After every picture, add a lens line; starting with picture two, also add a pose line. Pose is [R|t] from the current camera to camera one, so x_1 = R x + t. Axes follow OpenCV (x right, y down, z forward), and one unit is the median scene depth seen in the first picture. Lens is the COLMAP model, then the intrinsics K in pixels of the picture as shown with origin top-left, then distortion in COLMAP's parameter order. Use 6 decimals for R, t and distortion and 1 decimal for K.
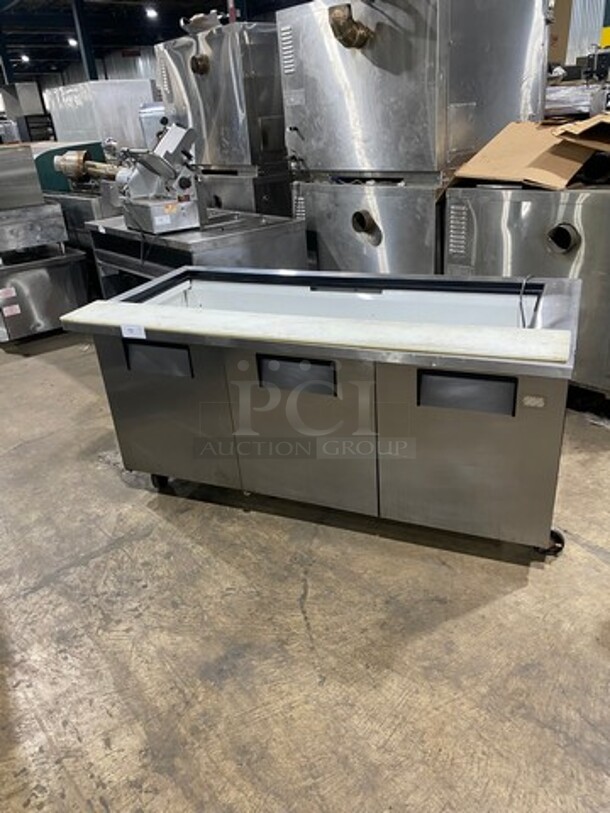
lens RADIAL K [[625.1, 0, 305.0], [0, 625.1, 406.5], [0, 0, 1]] dist [-0.004531, 0.001053]
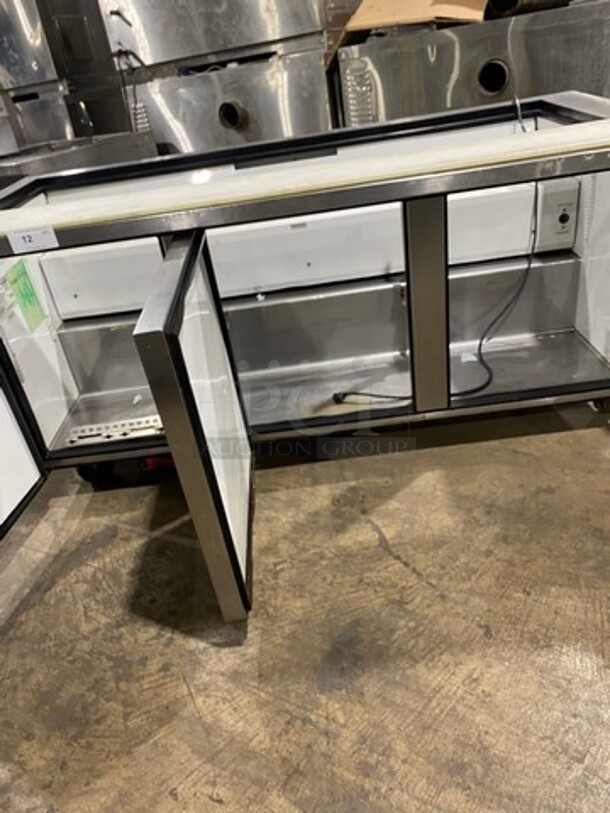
lens RADIAL K [[625.1, 0, 305.0], [0, 625.1, 406.5], [0, 0, 1]] dist [-0.004531, 0.001053]
pose [[0.926849, -0.238008, 0.290349, -0.262577], [0.229234, 0.971239, 0.064396, 0.082932], [-0.297325, 0.006872, 0.954752, 0.322735]]
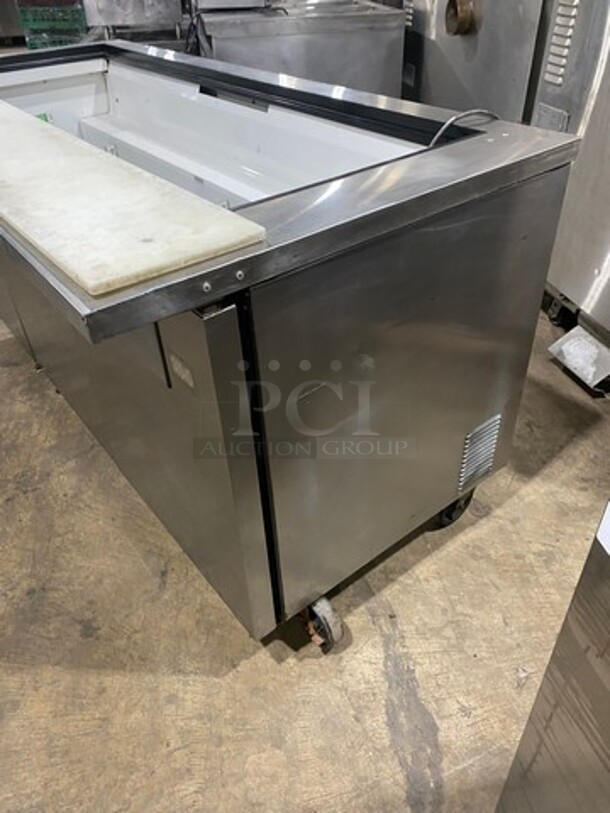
lens RADIAL K [[625.1, 0, 305.0], [0, 625.1, 406.5], [0, 0, 1]] dist [-0.004531, 0.001053]
pose [[0.867938, 0.334228, -0.367389, 0.536757], [-0.244731, 0.931464, 0.269225, -0.108996], [0.432192, -0.143759, 0.890249, 0.555111]]
